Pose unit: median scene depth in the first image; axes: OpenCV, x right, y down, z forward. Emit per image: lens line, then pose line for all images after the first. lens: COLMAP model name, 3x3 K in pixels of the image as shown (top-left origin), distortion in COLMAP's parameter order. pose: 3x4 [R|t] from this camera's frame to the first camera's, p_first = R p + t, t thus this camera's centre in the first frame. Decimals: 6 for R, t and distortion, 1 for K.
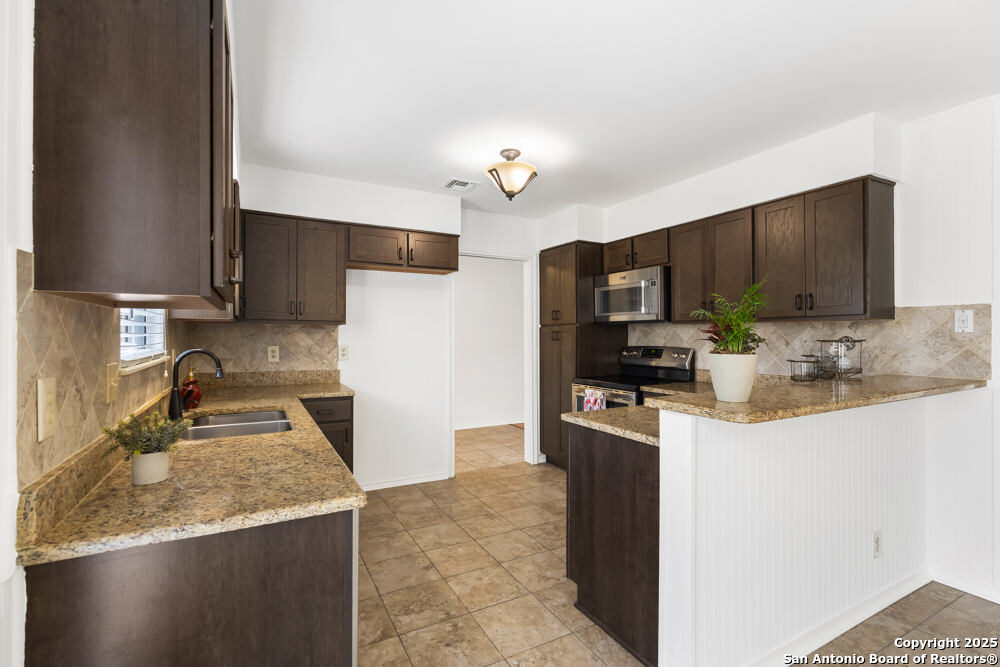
lens RADIAL K [[470.6, 0, 505.7], [0, 470.6, 333.6], [0, 0, 1]] dist [-0.001527, 0.000171]
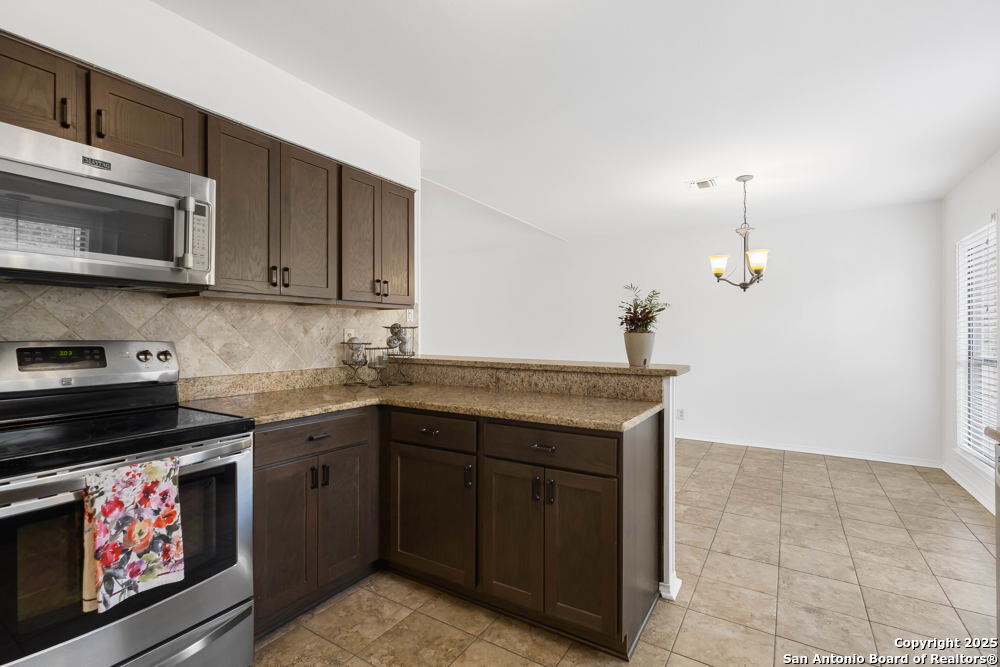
lens RADIAL K [[470.6, 0, 505.2], [0, 470.6, 334.1], [0, 0, 1]] dist [-0.001527, 0.000171]
pose [[-0.511211, -0.005771, 0.859436, -0.287912], [-0.007079, 0.999972, 0.002504, 0.020016], [-0.859426, -0.004804, -0.511238, 1.039594]]
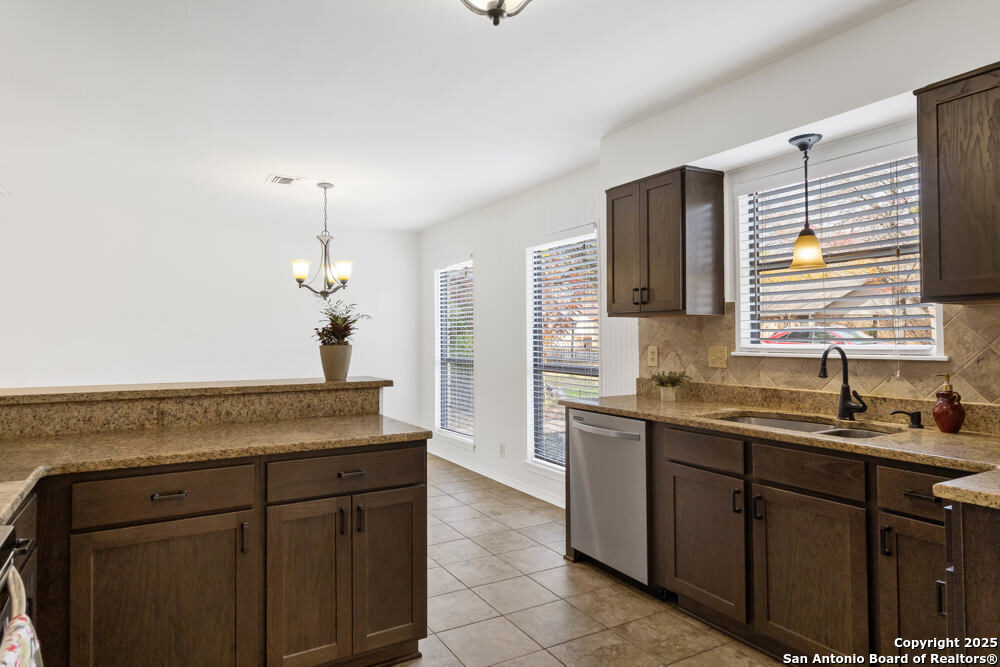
lens RADIAL K [[585.2, 0, 496.6], [0, 585.2, 327.2], [0, 0, 1]] dist [0.001486, 0.001879]
pose [[-0.999091, 0.001102, -0.042609, 0.030464], [0.001955, 0.999799, -0.019977, 0.009996], [0.042578, -0.020042, -0.998892, 1.355392]]
